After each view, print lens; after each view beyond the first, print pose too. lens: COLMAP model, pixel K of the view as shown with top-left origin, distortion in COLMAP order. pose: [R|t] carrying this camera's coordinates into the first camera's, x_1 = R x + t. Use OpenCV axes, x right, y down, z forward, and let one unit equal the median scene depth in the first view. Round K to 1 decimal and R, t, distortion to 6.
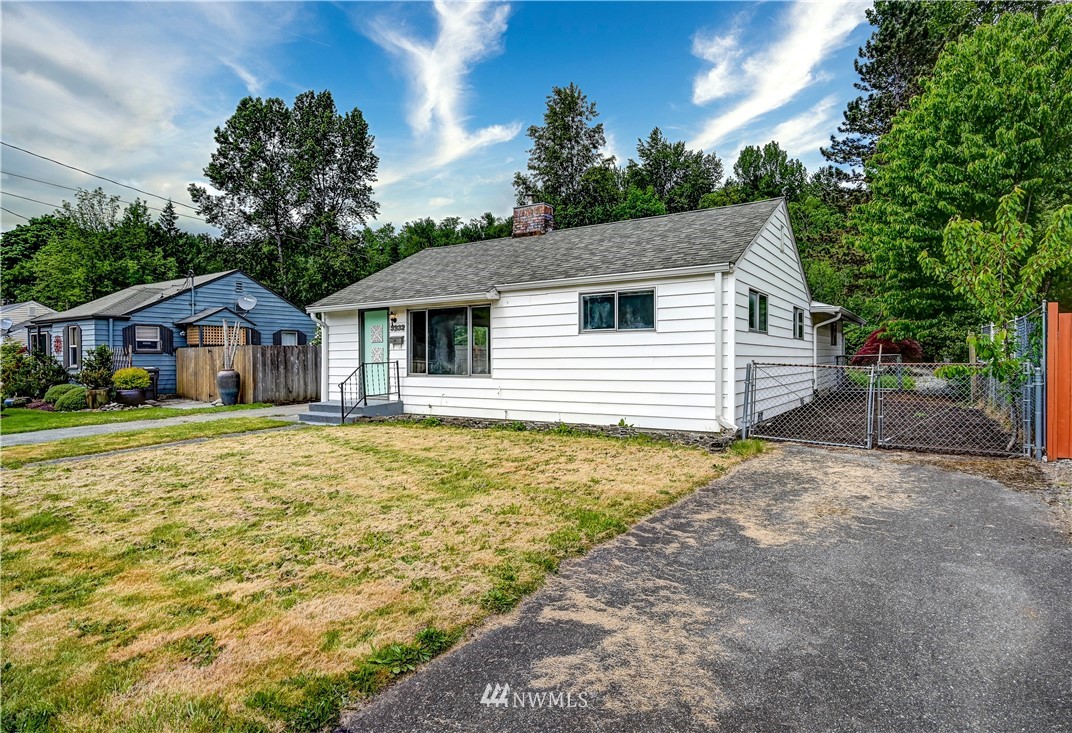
lens RADIAL K [[576.5, 0, 533.2], [0, 576.5, 365.9], [0, 0, 1]] dist [0.000406, 0.000063]
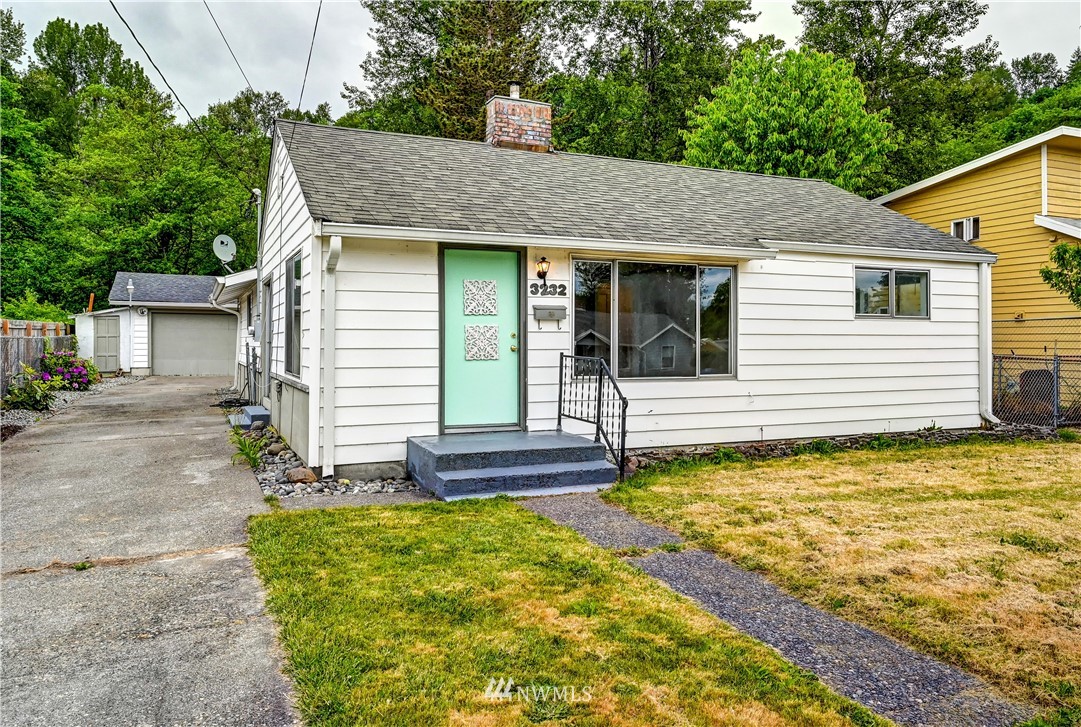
lens RADIAL K [[804.8, 0, 541.2], [0, 804.8, 358.1], [0, 0, 1]] dist [0.002680, 0.000532]
pose [[0.540710, -0.004794, 0.841195, -0.870230], [0.006498, 0.999978, 0.001522, -0.005555], [-0.841184, 0.004643, 0.540729, 0.629927]]
